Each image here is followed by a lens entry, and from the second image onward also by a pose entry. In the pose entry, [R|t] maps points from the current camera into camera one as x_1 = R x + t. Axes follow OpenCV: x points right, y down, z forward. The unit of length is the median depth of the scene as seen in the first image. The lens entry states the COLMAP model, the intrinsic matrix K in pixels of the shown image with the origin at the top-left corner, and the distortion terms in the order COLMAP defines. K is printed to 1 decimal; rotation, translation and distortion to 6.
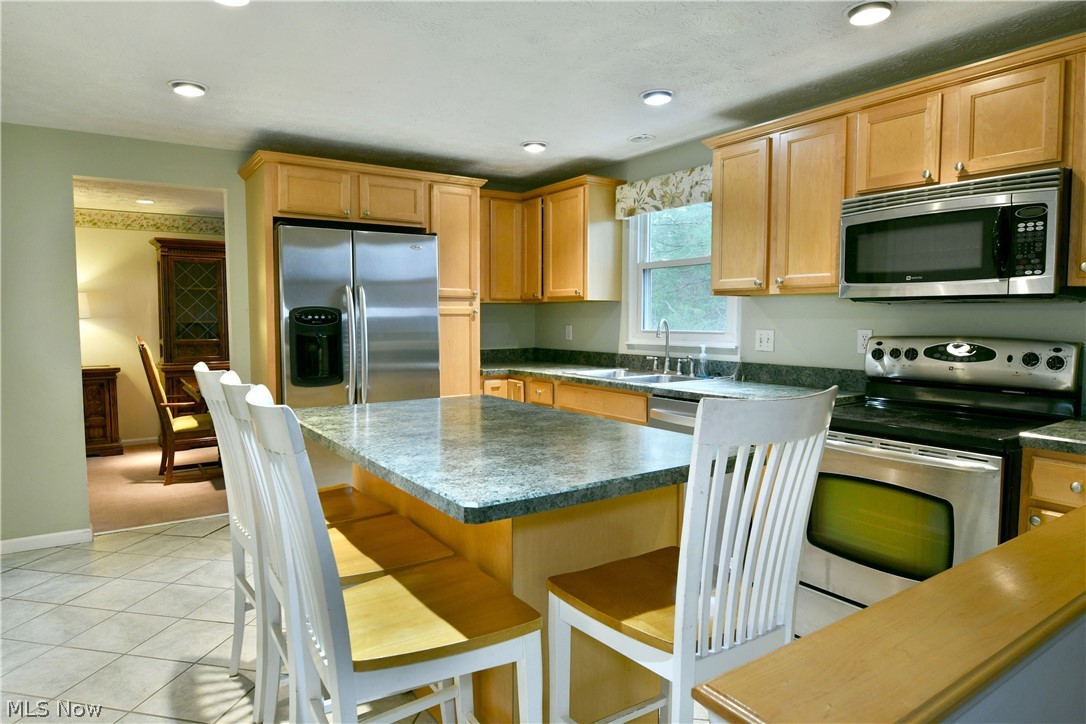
lens RADIAL K [[650.1, 0, 542.2], [0, 650.1, 360.7], [0, 0, 1]] dist [-0.013859, -0.005144]
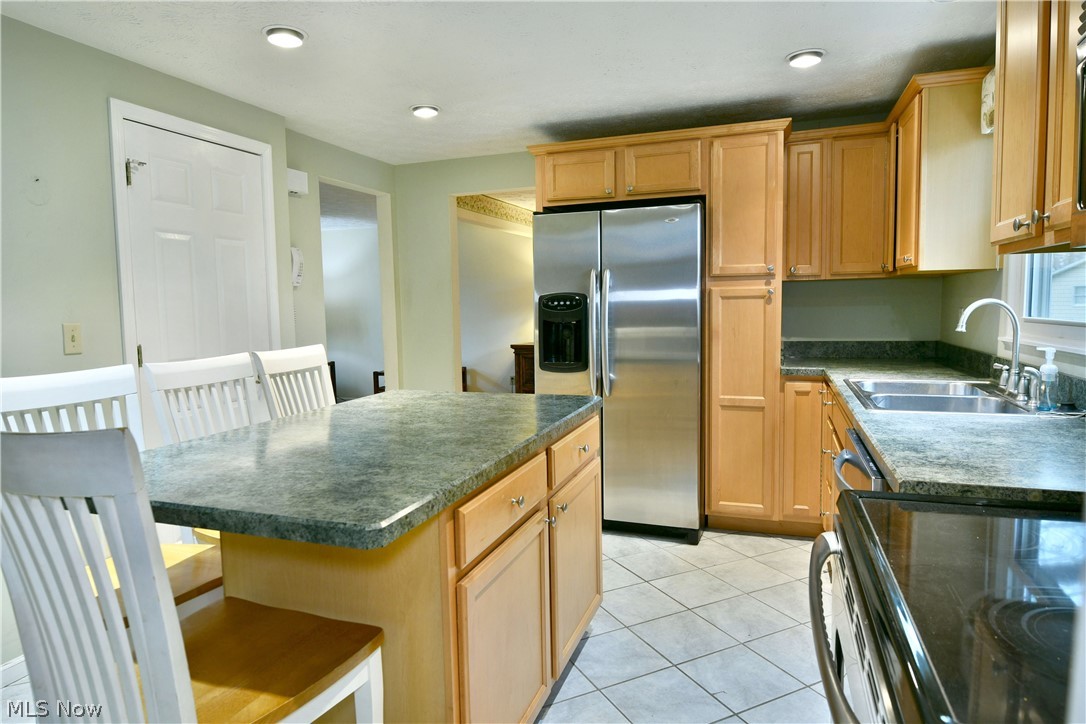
lens RADIAL K [[650.1, 0, 535.9], [0, 650.1, 363.9], [0, 0, 1]] dist [-0.013859, -0.005144]
pose [[0.575399, 0.064774, -0.815304, 0.465176], [-0.037558, 0.997900, 0.052774, -0.025059], [0.817010, 0.000255, 0.576624, 0.393766]]
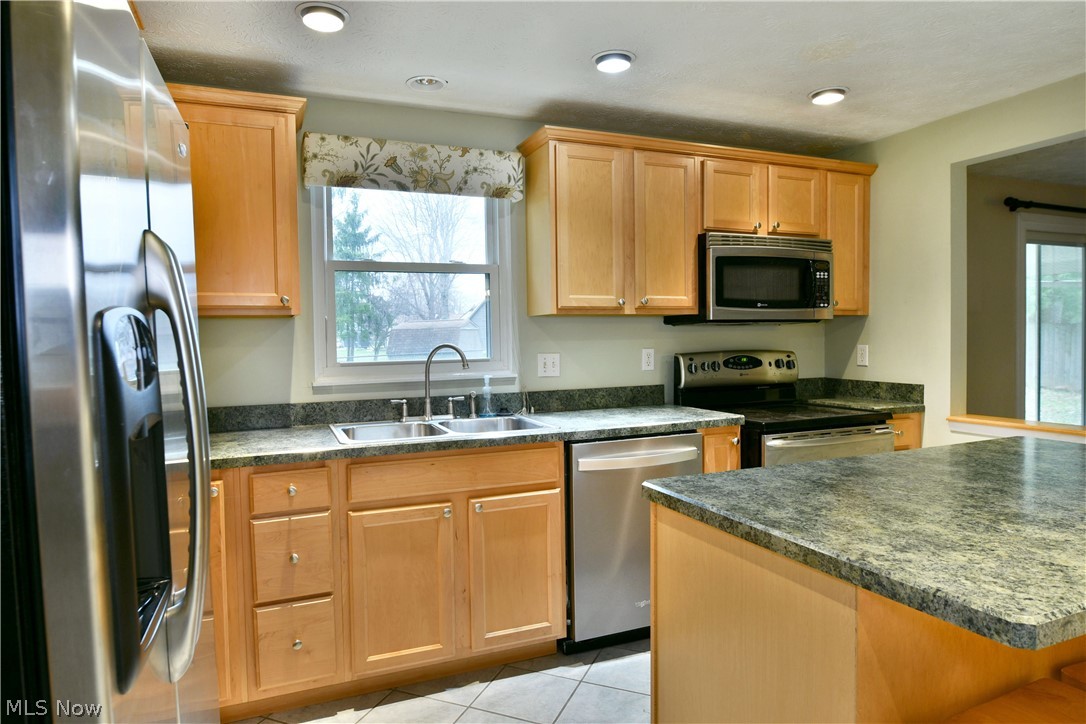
lens RADIAL K [[650.1, 0, 547.4], [0, 650.1, 363.4], [0, 0, 1]] dist [-0.013859, -0.005144]
pose [[0.208224, -0.040524, 0.977241, -0.472079], [0.083546, 0.996227, 0.023510, -0.047686], [-0.974506, 0.076749, 0.210824, 0.702524]]
